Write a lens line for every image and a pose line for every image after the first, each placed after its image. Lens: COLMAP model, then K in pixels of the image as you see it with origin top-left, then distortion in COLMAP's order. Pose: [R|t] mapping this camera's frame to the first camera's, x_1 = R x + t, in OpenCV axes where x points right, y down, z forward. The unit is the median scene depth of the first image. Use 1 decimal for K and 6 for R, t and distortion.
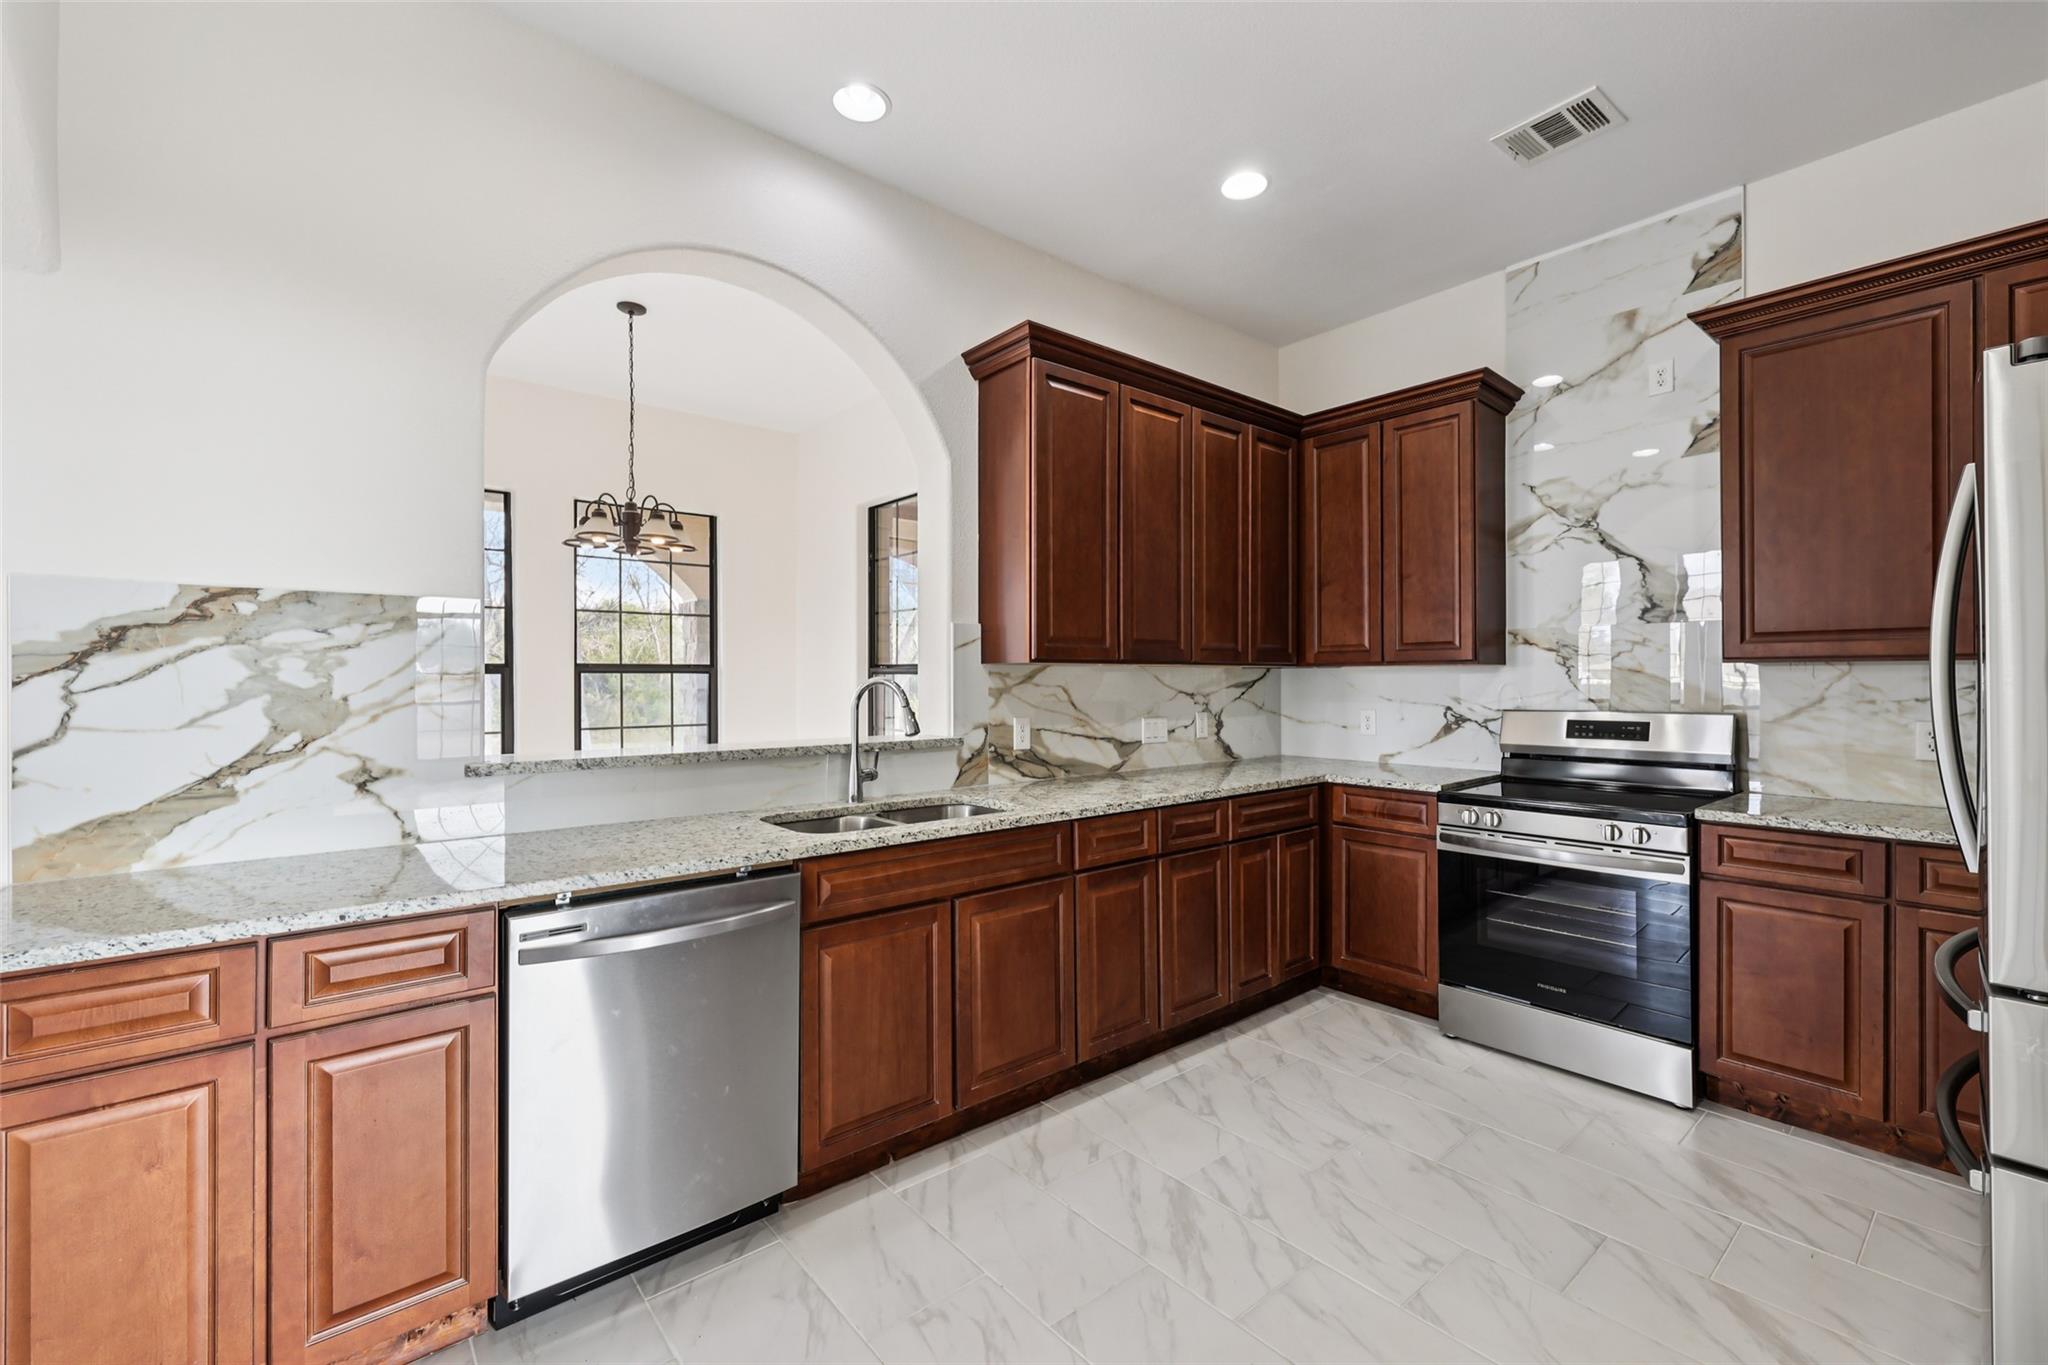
lens RADIAL K [[857.9, 0, 1029.2], [0, 857.9, 681.4], [0, 0, 1]] dist [-0.000624, 0.000400]
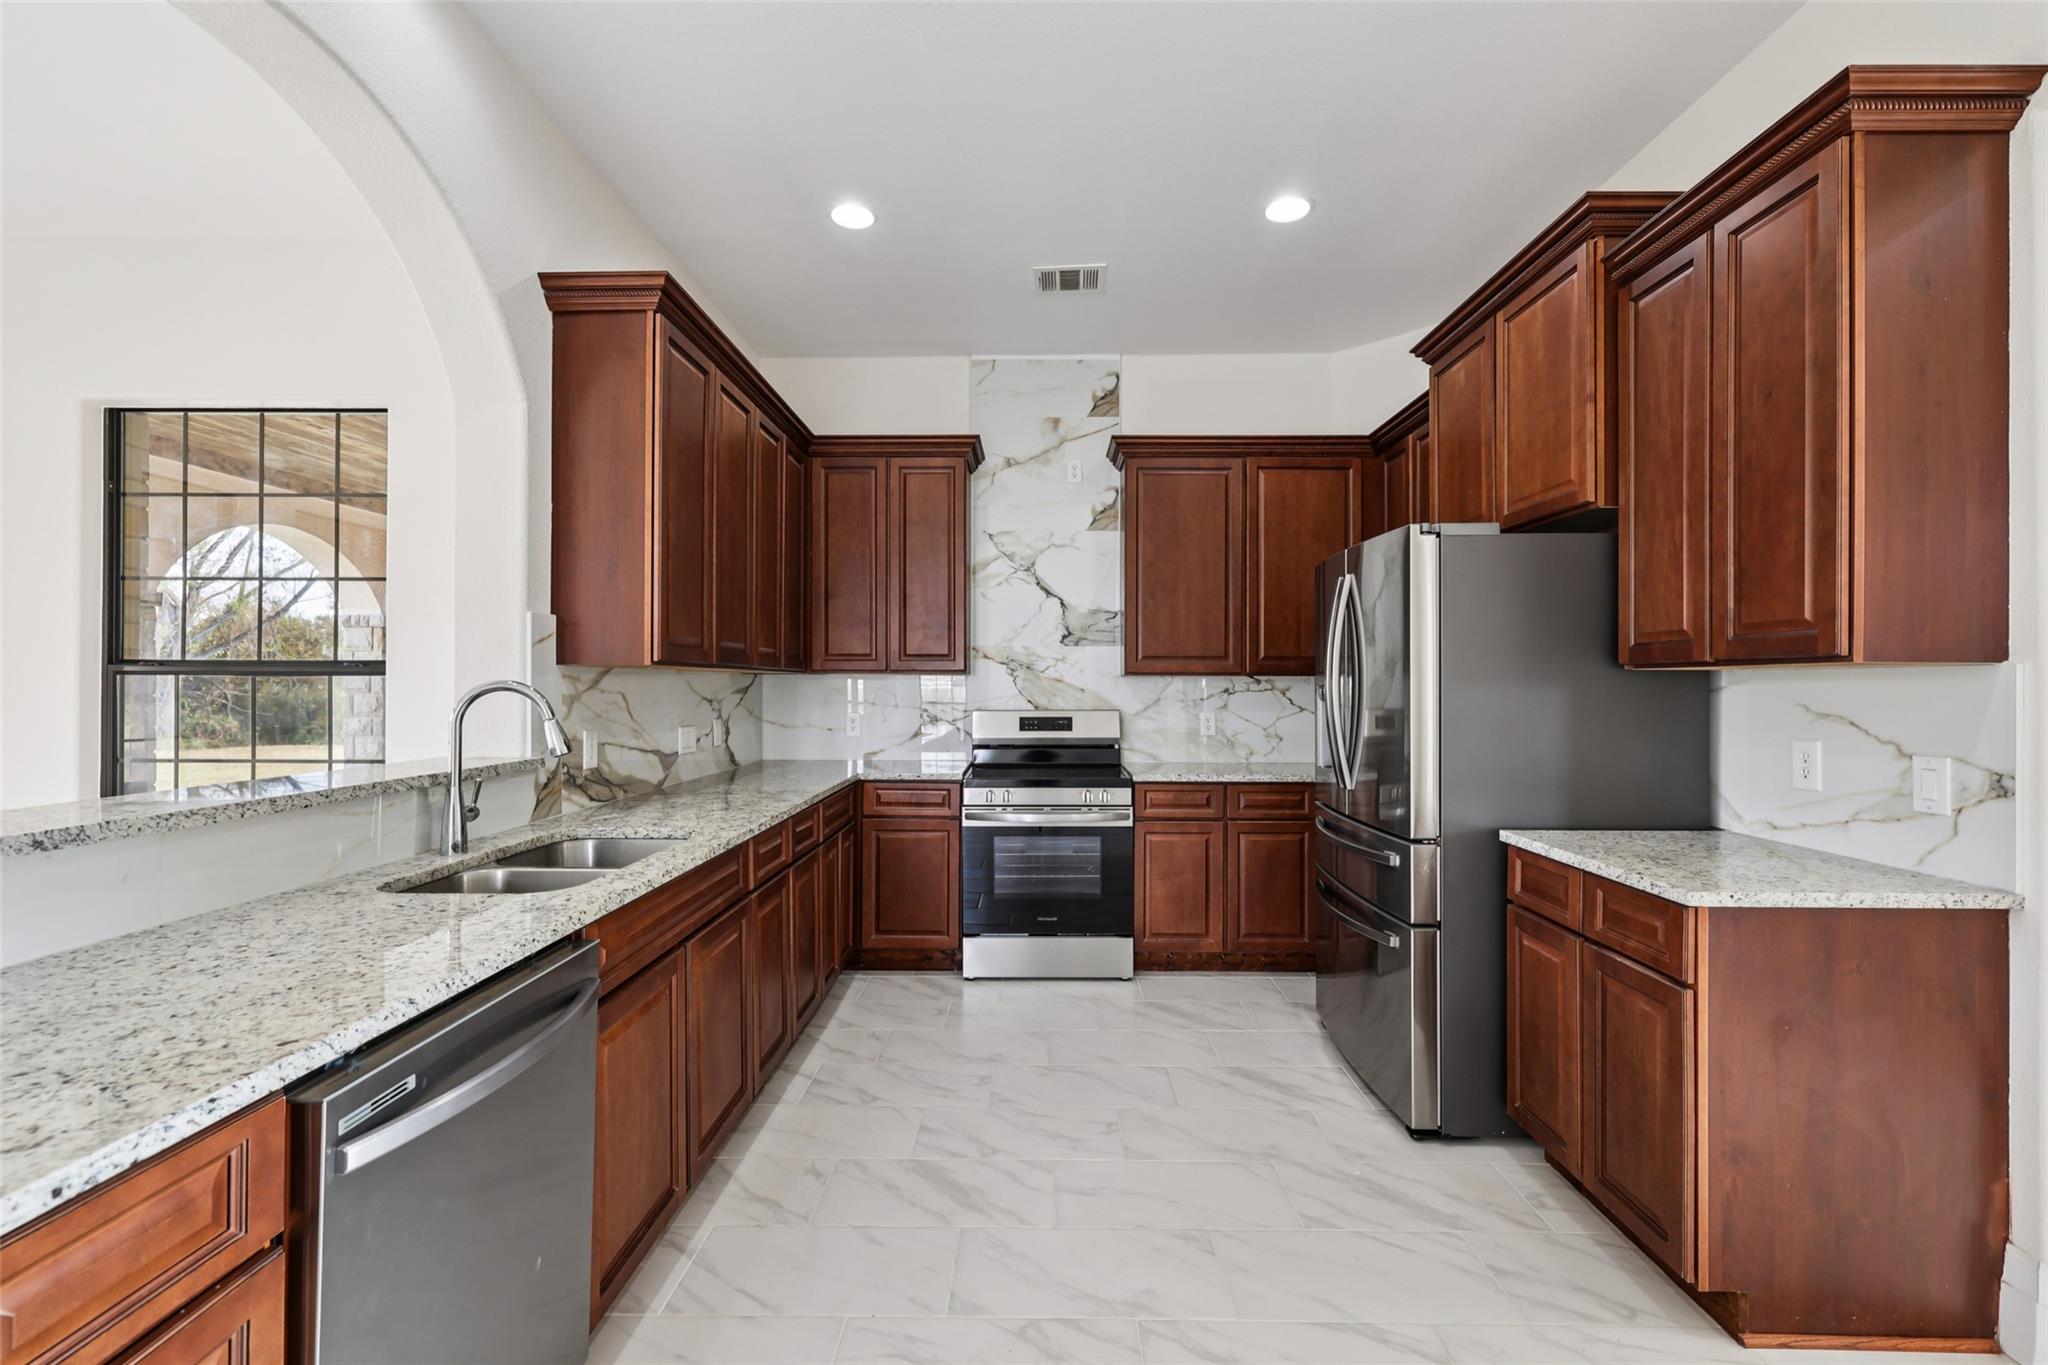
lens RADIAL K [[857.9, 0, 1030.6], [0, 857.9, 684.4], [0, 0, 1]] dist [-0.000624, 0.000400]
pose [[0.654191, 0.004673, 0.756315, -0.368098], [-0.002318, 0.999989, -0.004174, 0.000304], [-0.756326, 0.000978, 0.654195, 0.134633]]
